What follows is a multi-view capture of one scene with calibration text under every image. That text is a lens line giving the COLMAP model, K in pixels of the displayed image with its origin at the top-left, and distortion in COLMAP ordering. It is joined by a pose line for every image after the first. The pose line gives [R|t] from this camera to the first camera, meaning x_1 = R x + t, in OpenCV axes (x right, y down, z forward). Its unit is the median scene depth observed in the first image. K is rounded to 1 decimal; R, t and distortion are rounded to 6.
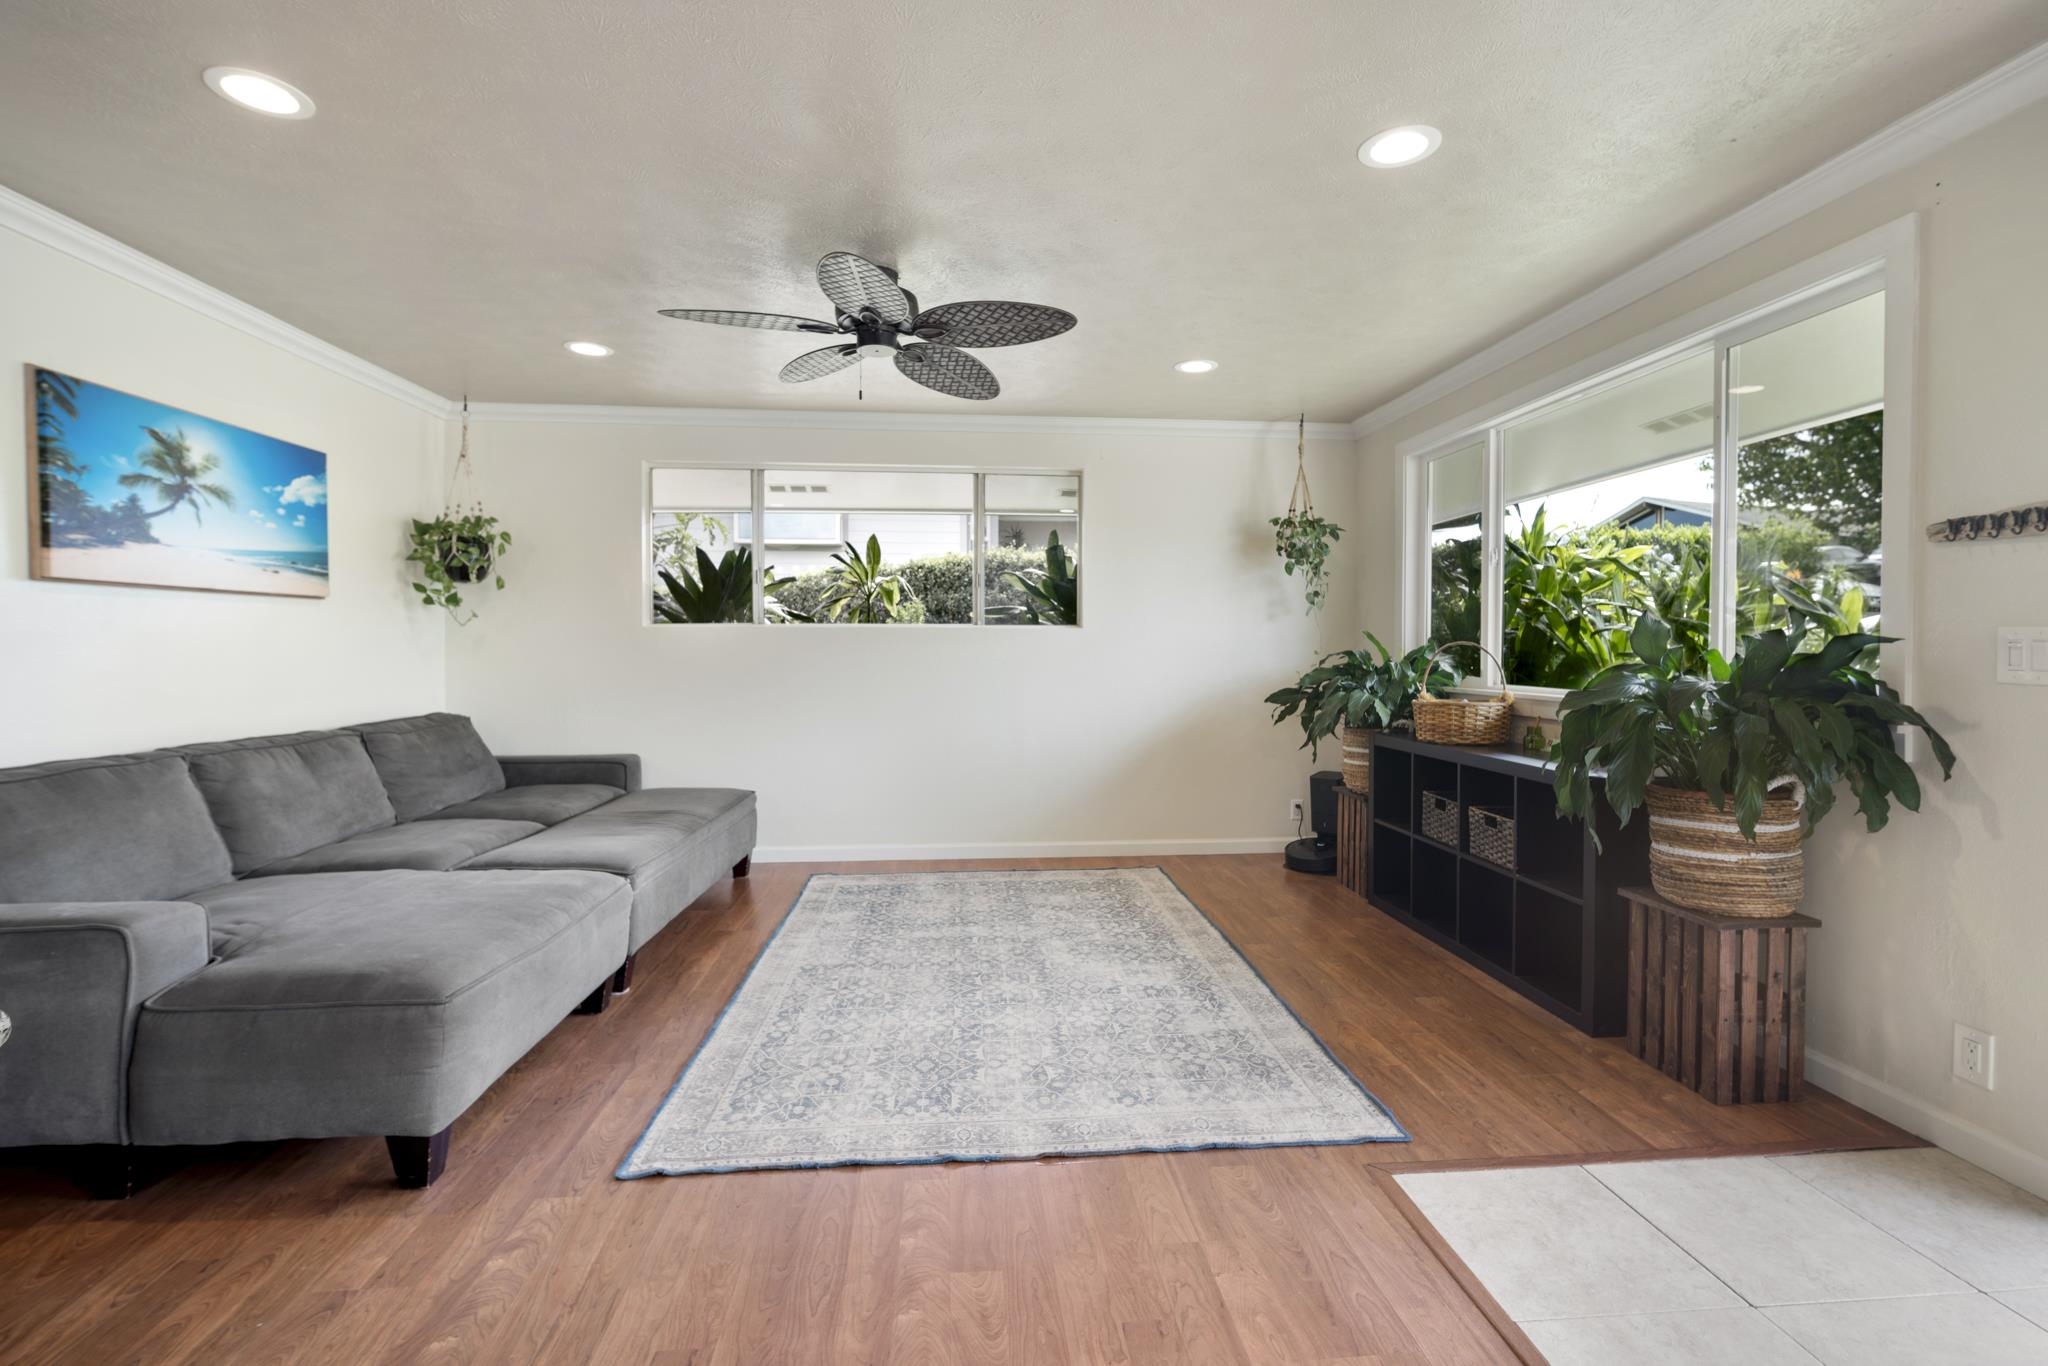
lens RADIAL K [[918.6, 0, 1028.3], [0, 918.6, 646.2], [0, 0, 1]] dist [-0.013372, 0.004307]
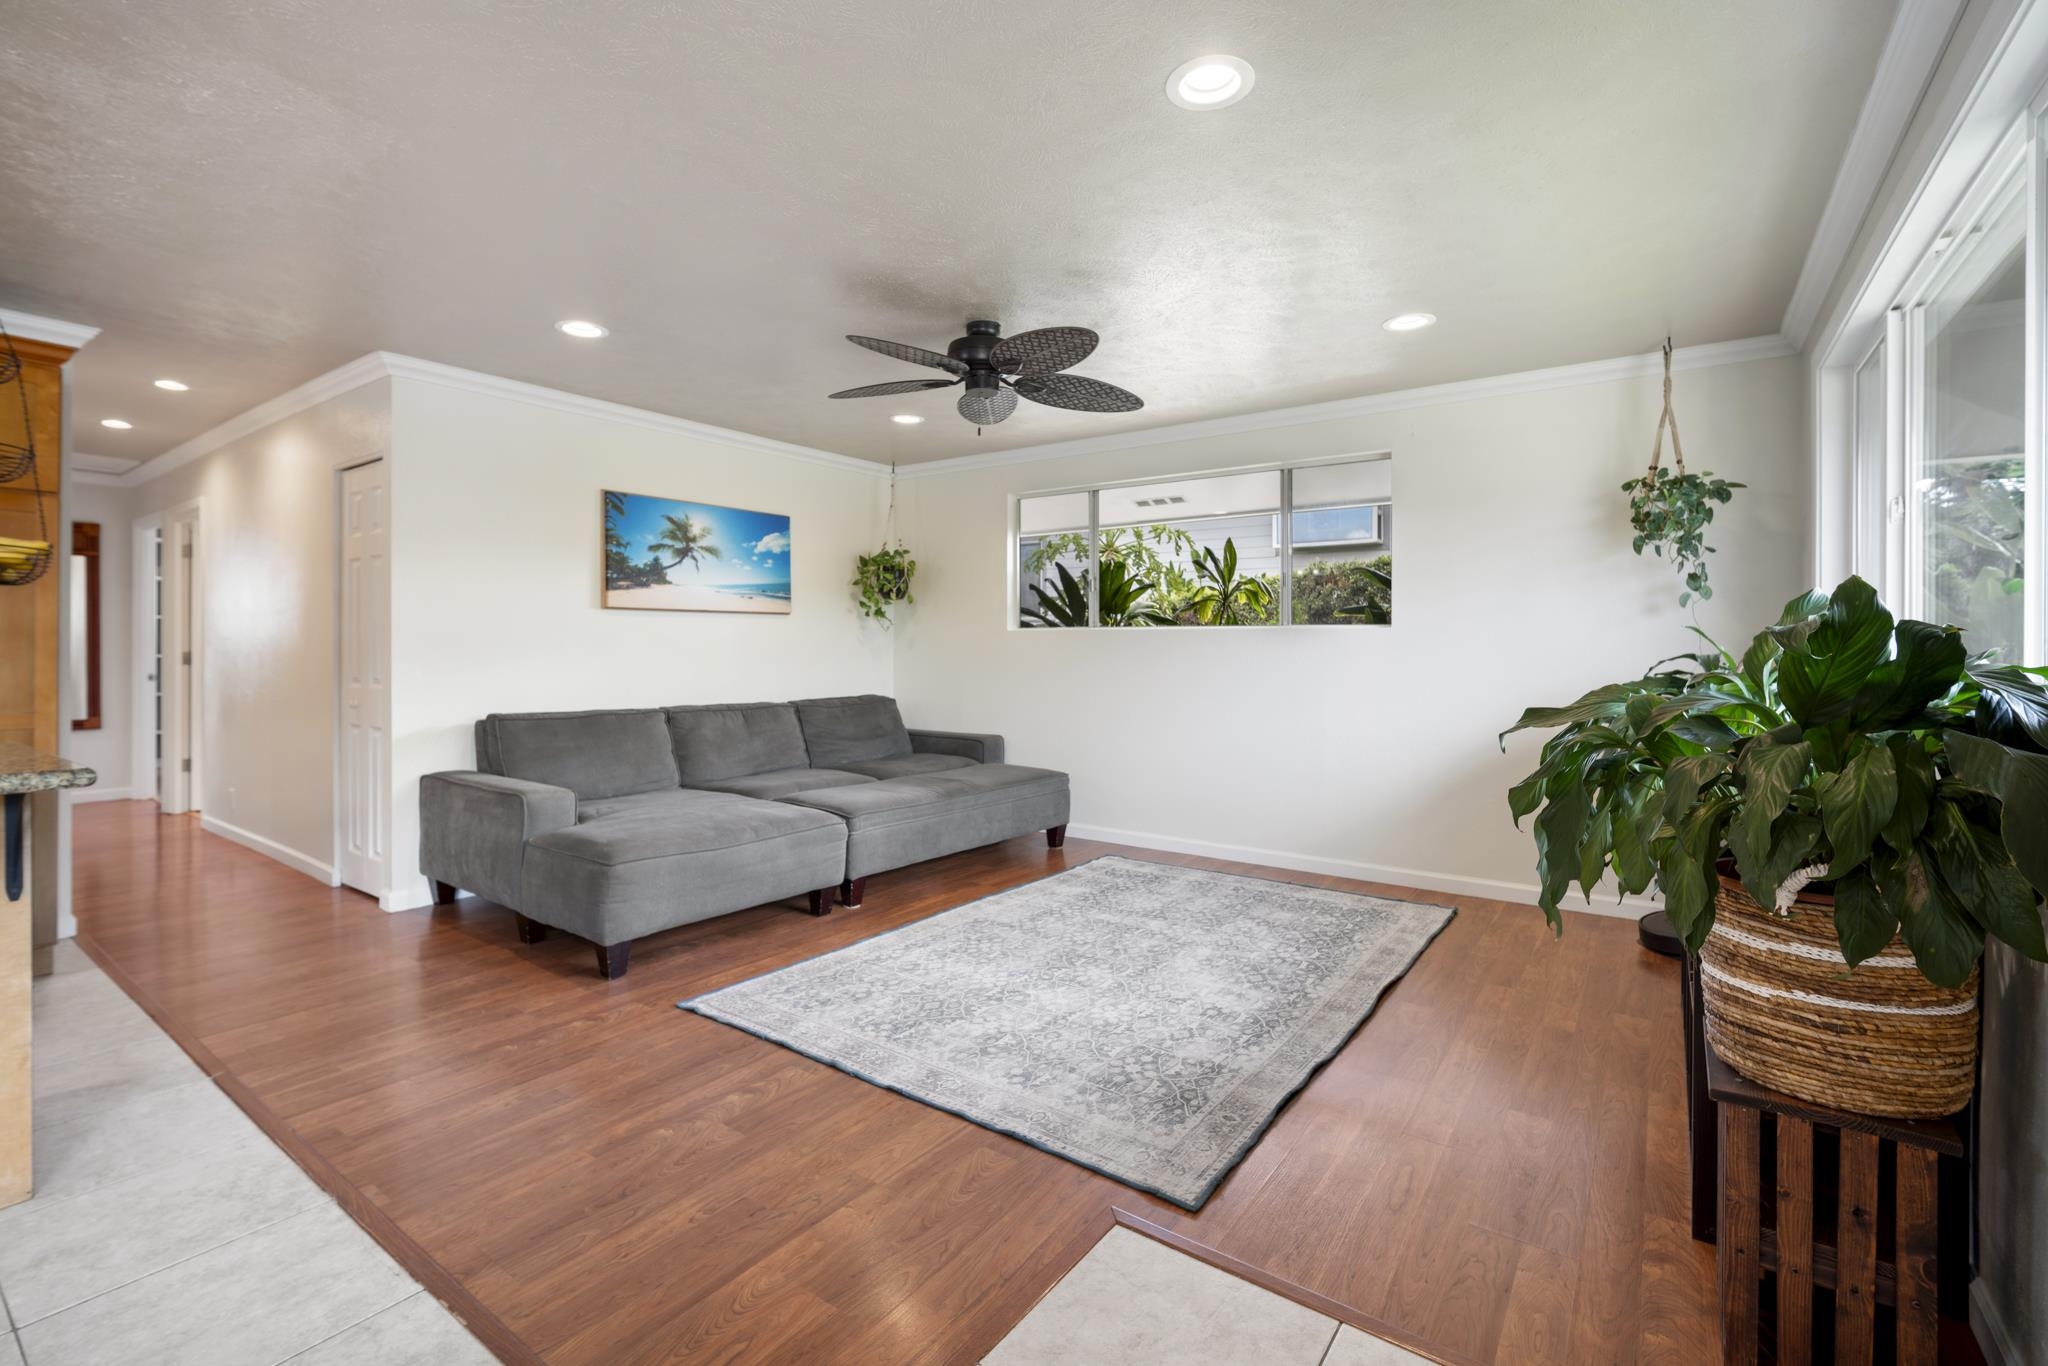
lens RADIAL K [[905.8, 0, 1014.4], [0, 905.8, 634.1], [0, 0, 1]] dist [-0.010084, 0.000282]
pose [[0.756231, -0.007654, -0.654259, 0.590405], [-0.002705, 0.999886, -0.014824, 0.001325], [0.654299, 0.012980, 0.756125, 0.156577]]
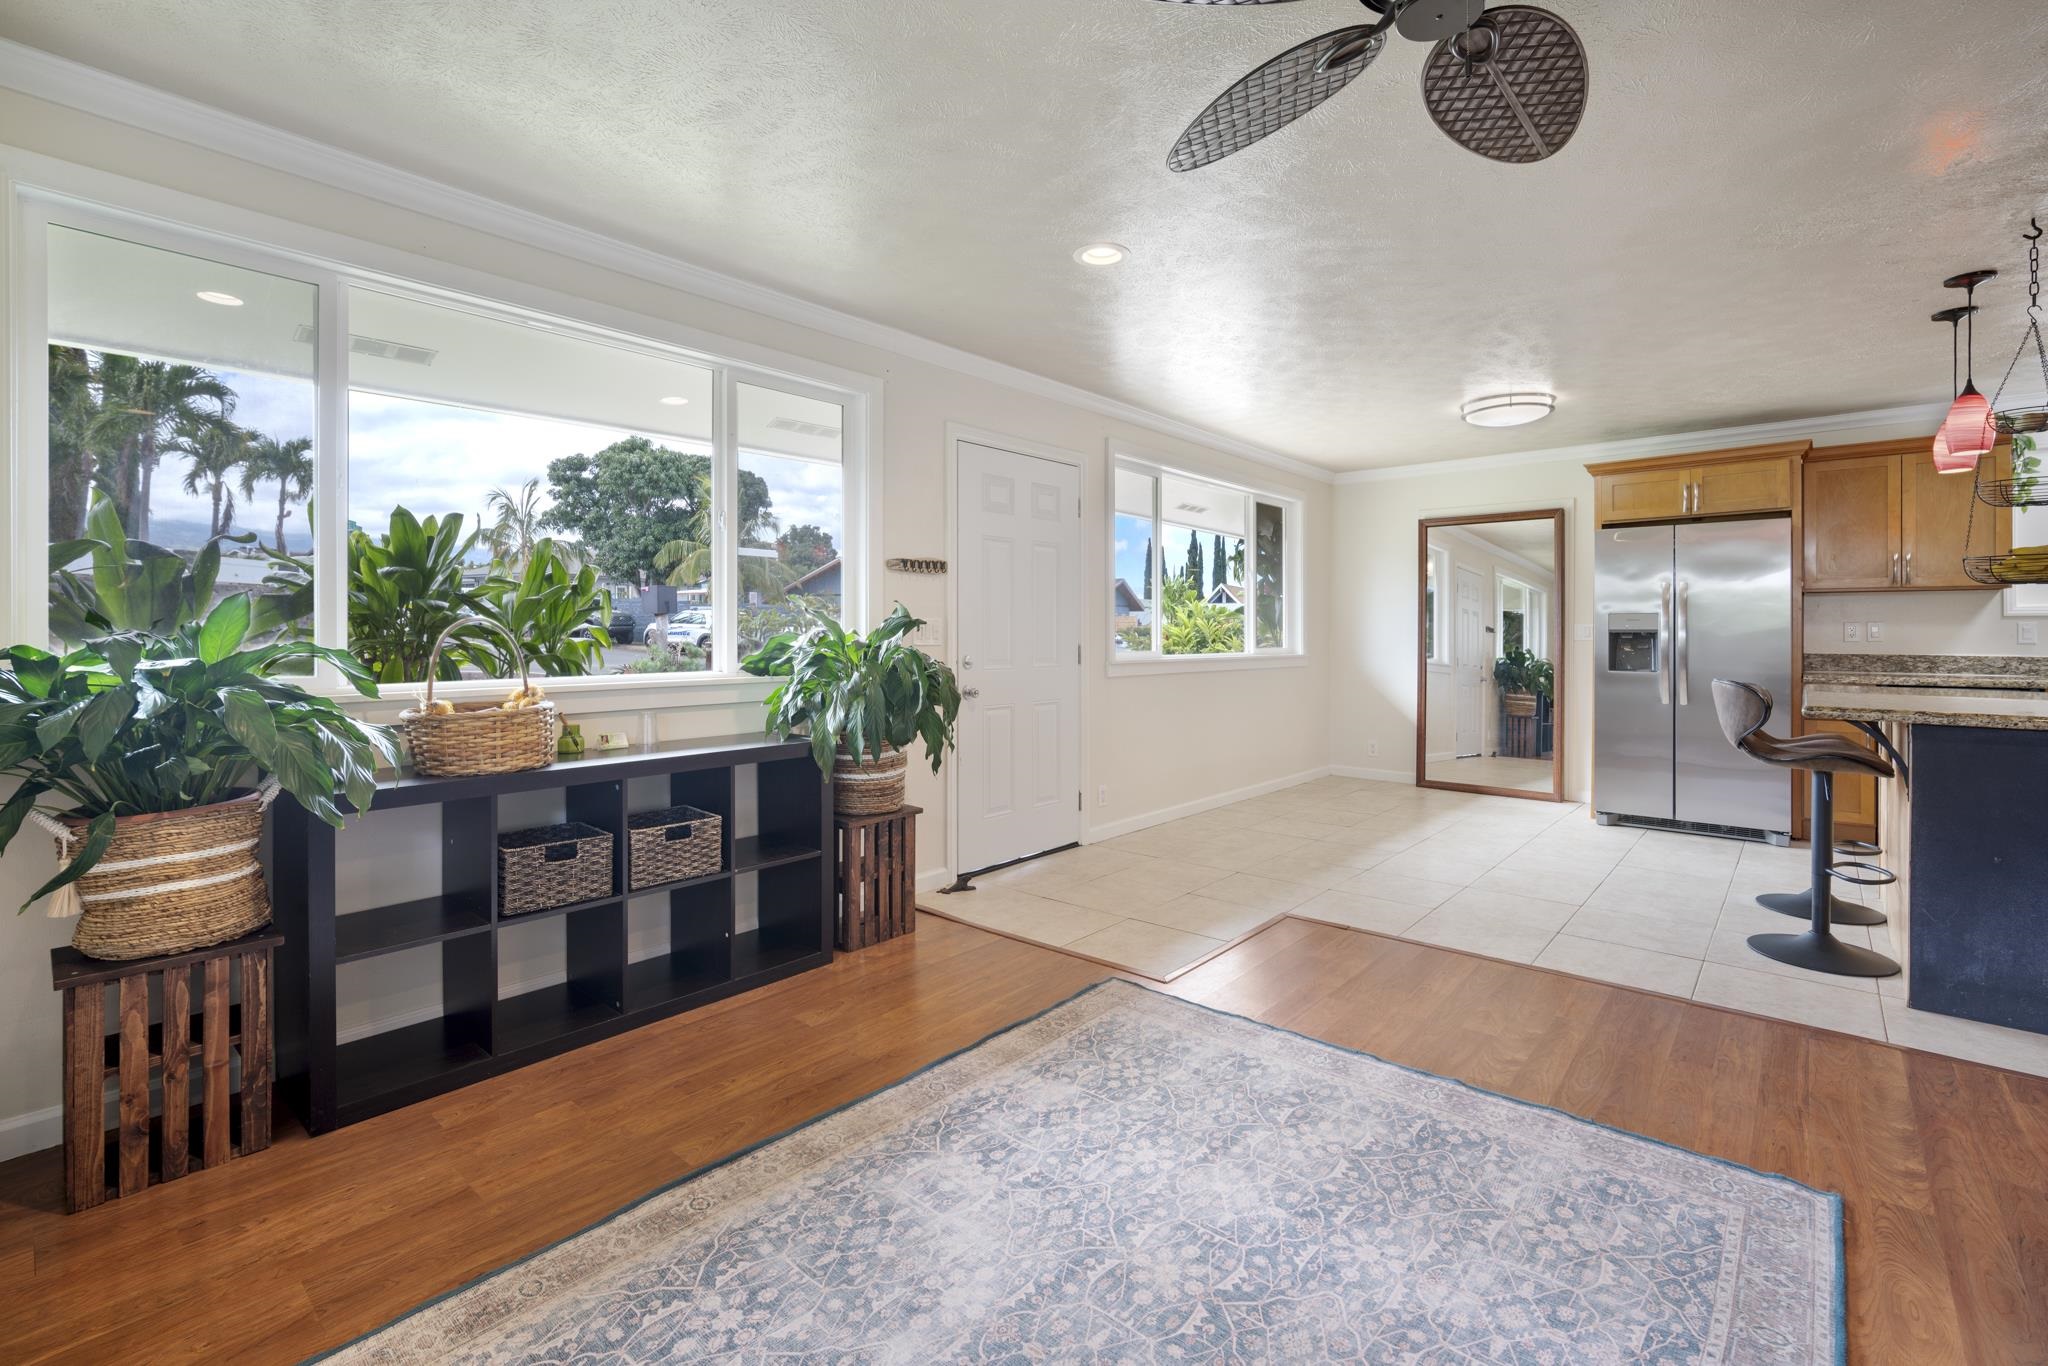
lens RADIAL K [[918.6, 0, 1028.3], [0, 918.6, 646.2], [0, 0, 1]] dist [-0.013372, 0.004307]
pose [[-0.697790, -0.013063, 0.716183, -0.340210], [-0.001590, 0.999859, 0.016688, 0.004149], [-0.716300, 0.010506, -0.697713, 1.428040]]
